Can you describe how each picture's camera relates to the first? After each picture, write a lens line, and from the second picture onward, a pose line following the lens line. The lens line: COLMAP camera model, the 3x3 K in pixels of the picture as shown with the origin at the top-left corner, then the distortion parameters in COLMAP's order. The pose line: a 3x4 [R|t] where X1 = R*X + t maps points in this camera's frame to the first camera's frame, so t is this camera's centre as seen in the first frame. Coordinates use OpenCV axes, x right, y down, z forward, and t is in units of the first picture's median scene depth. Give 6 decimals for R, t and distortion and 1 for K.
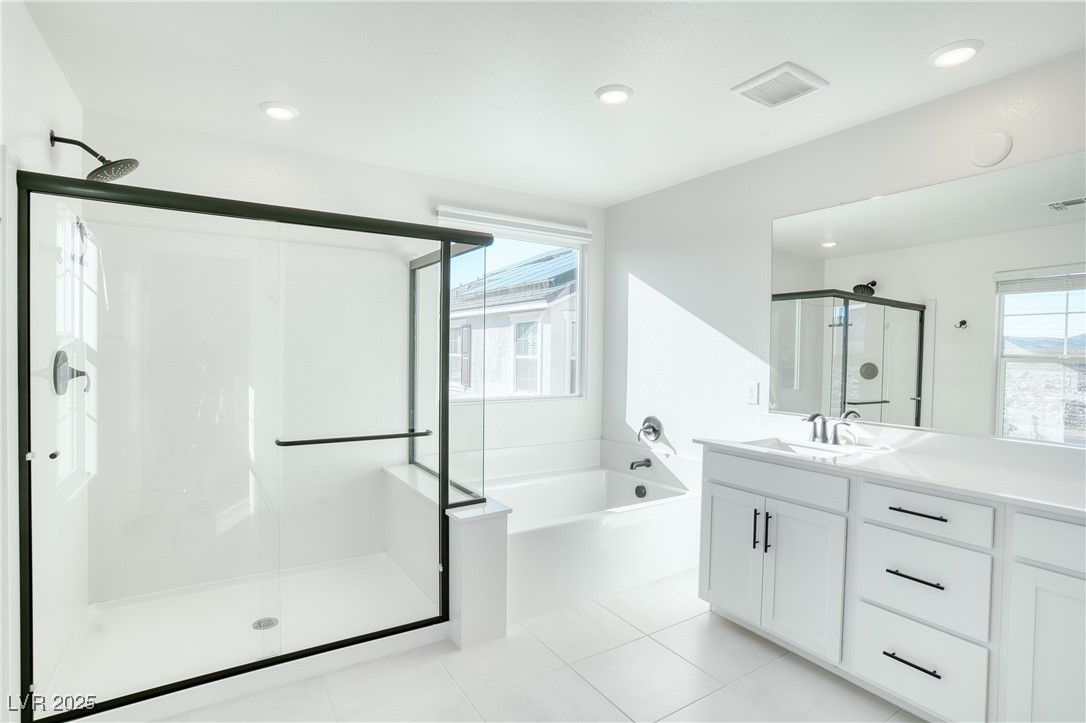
lens RADIAL K [[546.2, 0, 543.0], [0, 546.2, 361.5], [0, 0, 1]] dist [-0.087951, 0.047864]
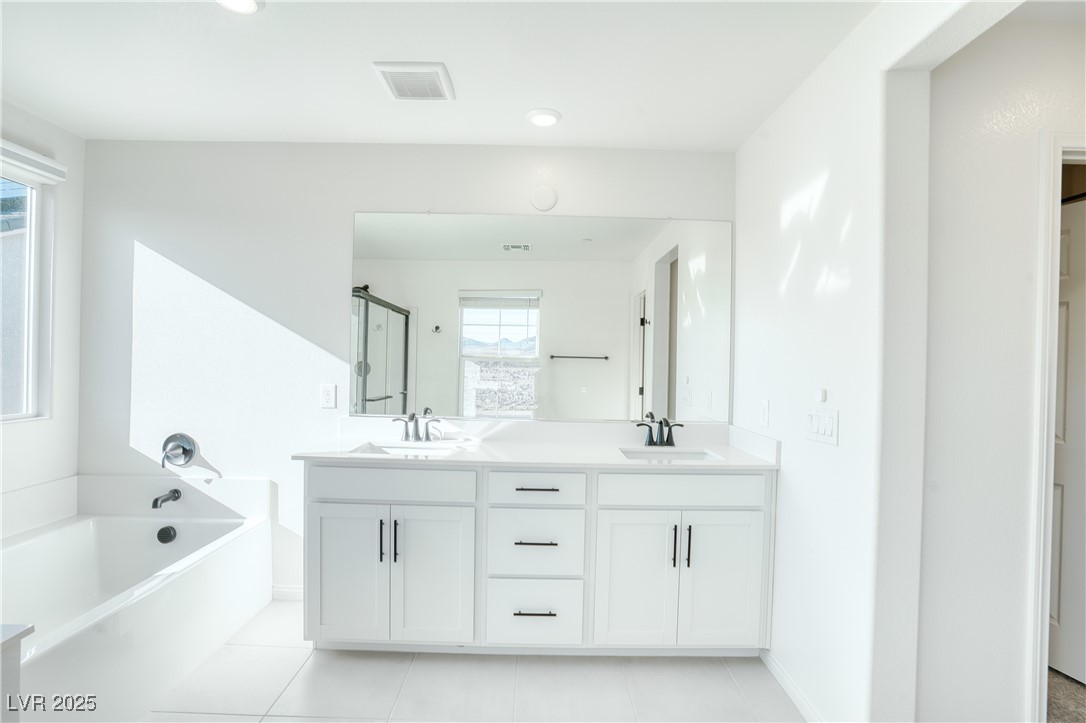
lens RADIAL K [[546.2, 0, 543.0], [0, 546.2, 361.5], [0, 0, 1]] dist [-0.087951, 0.047864]
pose [[0.518593, -0.005173, 0.855006, -0.229444], [-0.000856, 0.999978, 0.006570, -0.008252], [-0.855021, -0.004139, 0.518577, 0.233345]]
